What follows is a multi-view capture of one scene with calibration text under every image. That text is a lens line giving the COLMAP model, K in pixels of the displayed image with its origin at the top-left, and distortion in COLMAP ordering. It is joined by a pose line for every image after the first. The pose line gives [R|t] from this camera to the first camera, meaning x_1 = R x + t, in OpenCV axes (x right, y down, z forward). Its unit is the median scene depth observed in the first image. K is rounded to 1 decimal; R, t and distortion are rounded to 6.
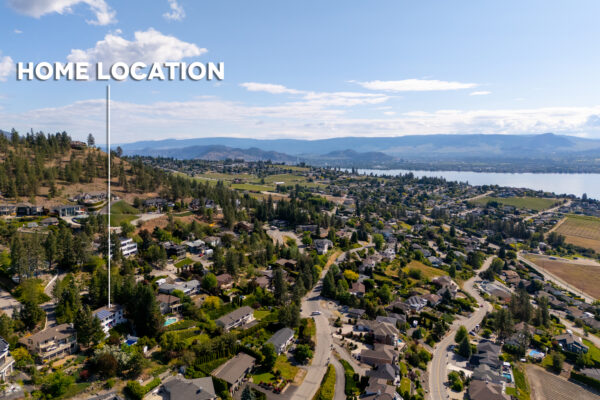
lens RADIAL K [[440.1, 0, 301.1], [0, 440.1, 198.0], [0, 0, 1]] dist [0.077639, -0.069931]
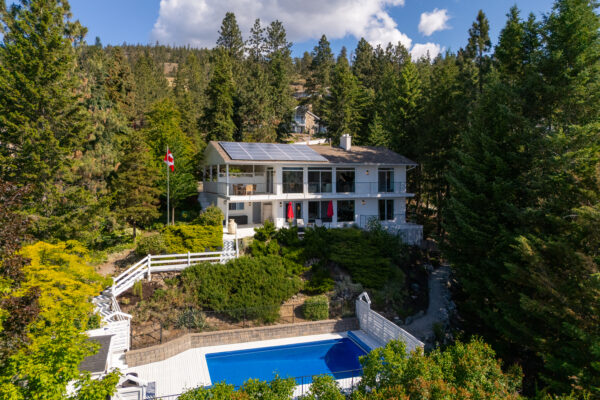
lens RADIAL K [[440.1, 0, 298.1], [0, 440.1, 176.4], [0, 0, 1]] dist [0.077639, -0.069931]
pose [[0.600707, -0.003275, -0.799463, -0.169570], [-0.083326, 0.994289, -0.066683, 0.161603], [0.795115, 0.106673, 0.597003, 0.518179]]
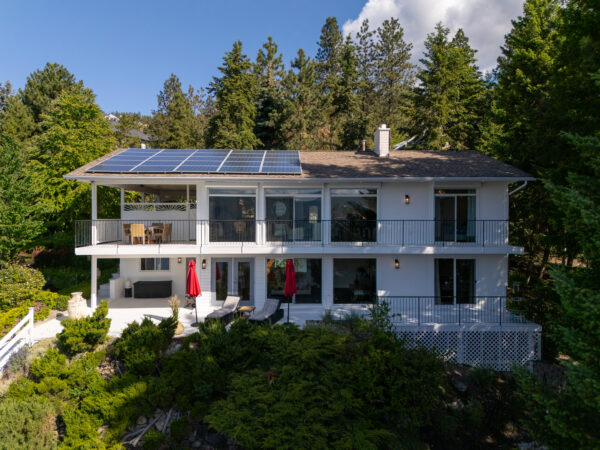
lens RADIAL K [[443.6, 0, 300.4], [0, 443.6, 221.6], [0, 0, 1]] dist [0.034541, -0.004048]
pose [[0.264742, -0.005802, -0.964302, -0.200537], [-0.101304, 0.994281, -0.033795, 0.157488], [0.958984, 0.106634, 0.262640, 0.571392]]
